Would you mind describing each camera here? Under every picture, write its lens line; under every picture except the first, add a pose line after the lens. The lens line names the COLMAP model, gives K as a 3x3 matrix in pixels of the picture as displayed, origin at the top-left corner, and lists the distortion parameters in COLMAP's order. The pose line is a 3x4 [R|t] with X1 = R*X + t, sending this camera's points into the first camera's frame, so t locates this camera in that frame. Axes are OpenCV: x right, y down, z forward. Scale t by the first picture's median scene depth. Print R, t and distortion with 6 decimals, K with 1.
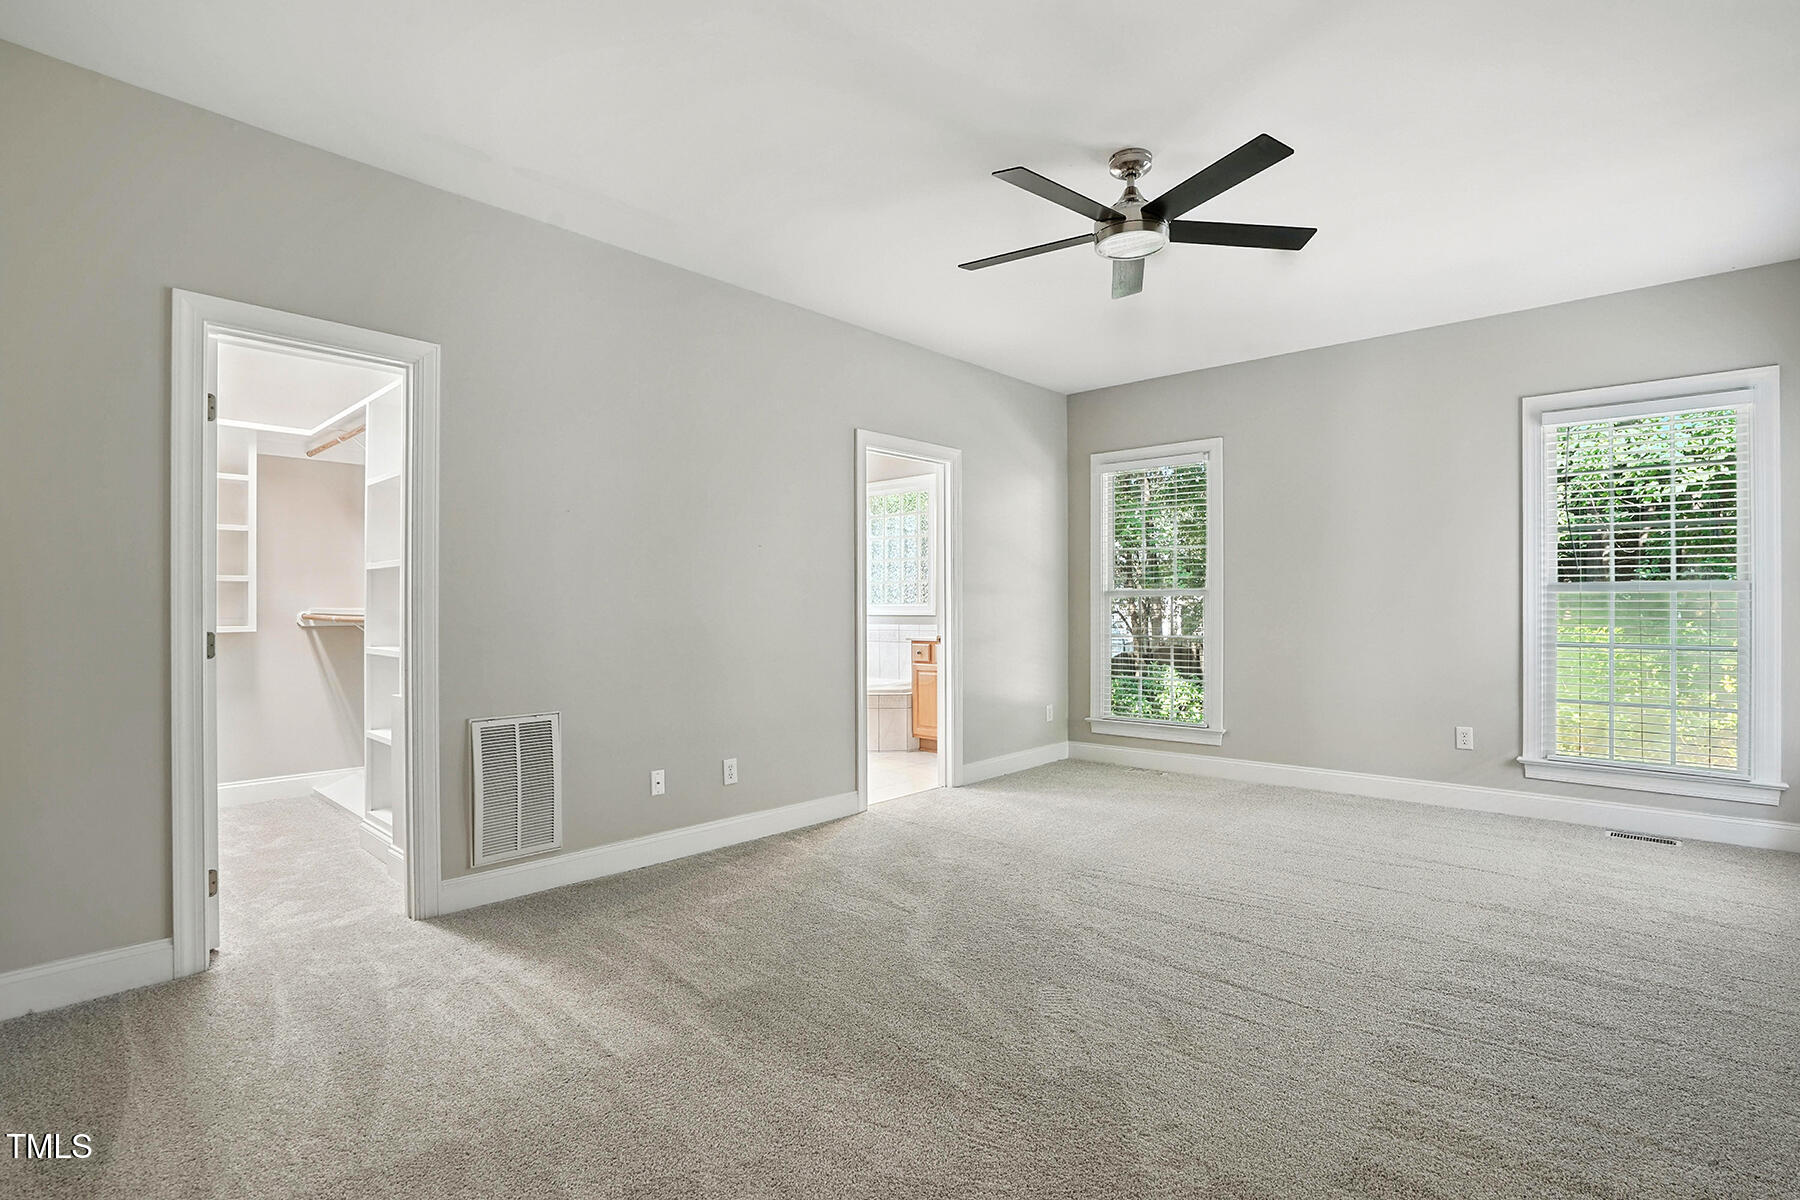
lens RADIAL K [[845.4, 0, 900.0], [0, 845.4, 600.0], [0, 0, 1]] dist [-0.025865, 0.000092]
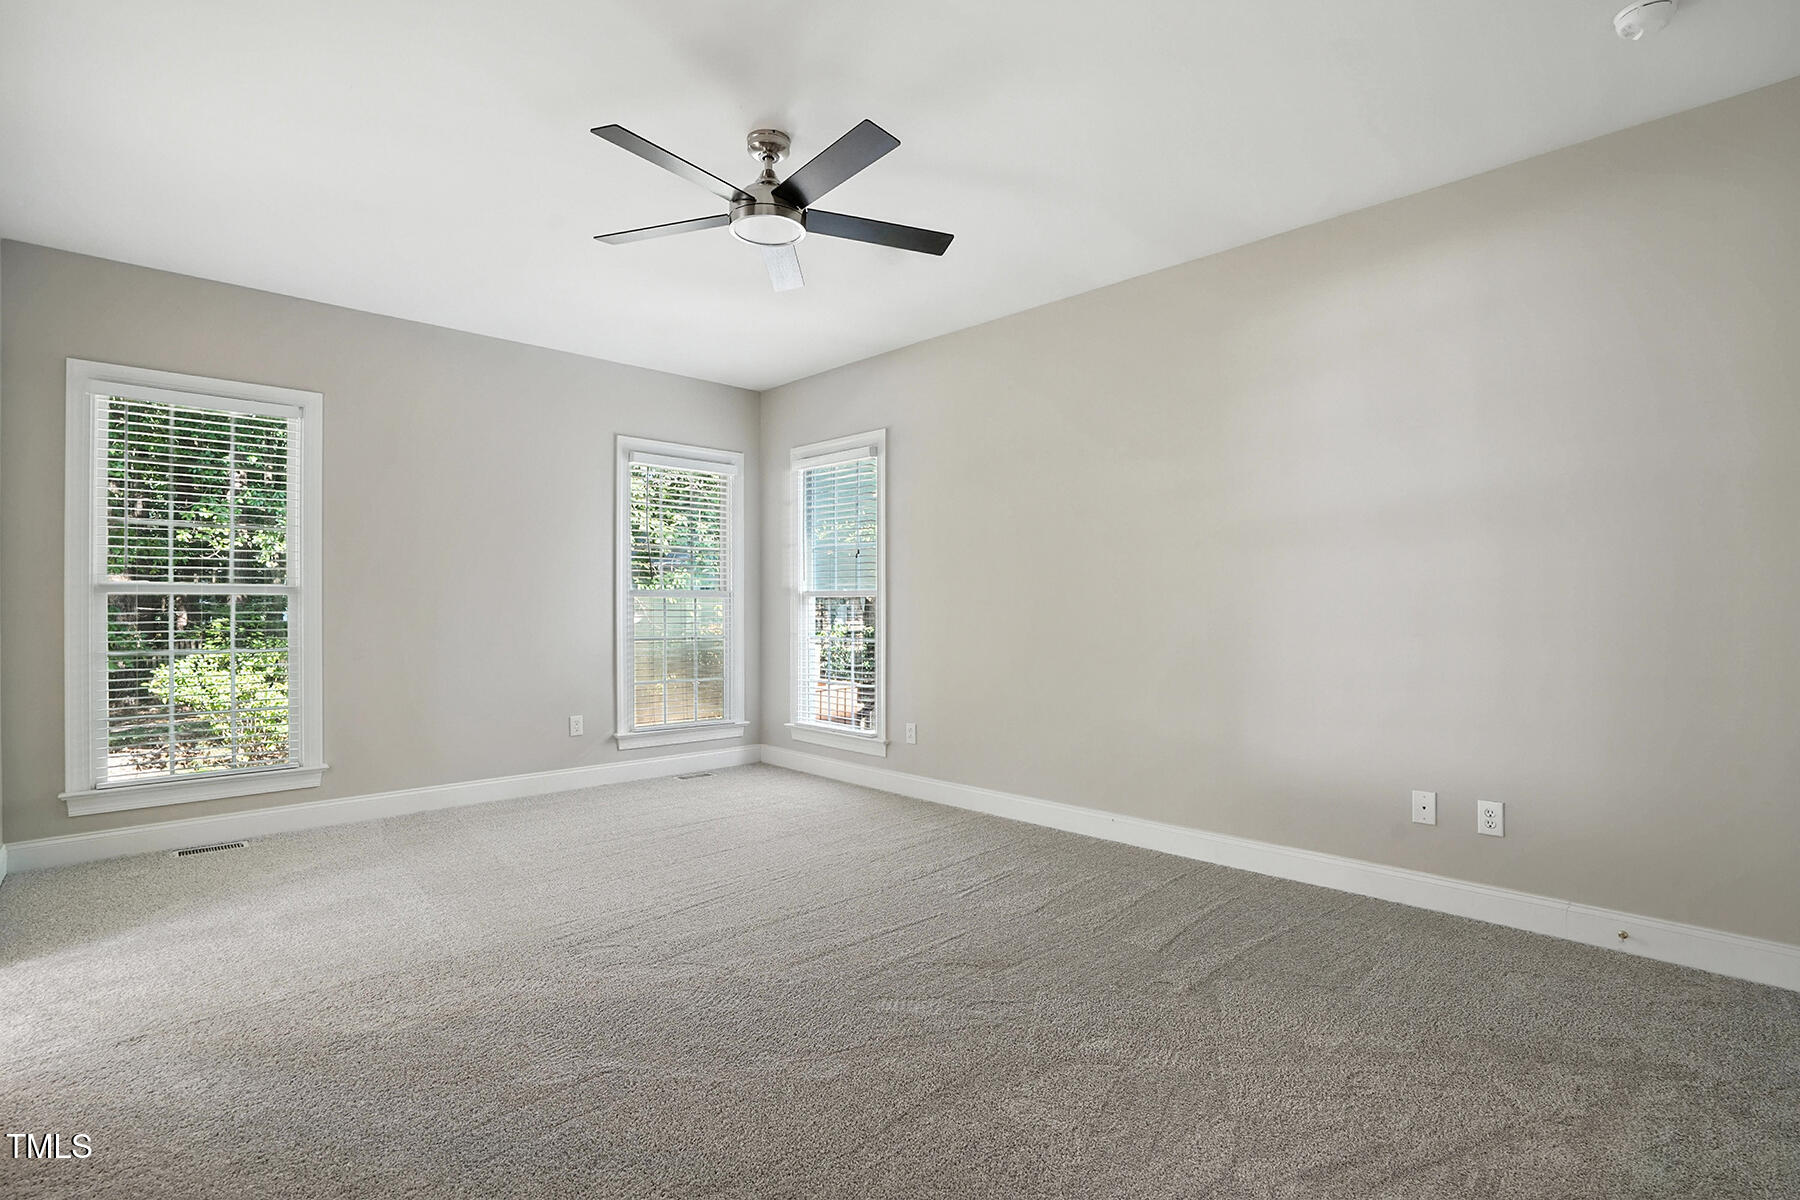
lens RADIAL K [[845.4, 0, 900.0], [0, 845.4, 600.0], [0, 0, 1]] dist [-0.025865, 0.000092]
pose [[0.090332, 0.008440, 0.995876, -0.430429], [-0.007186, 0.999944, -0.007823, 0.002295], [-0.995886, -0.006449, 0.090388, 0.488092]]
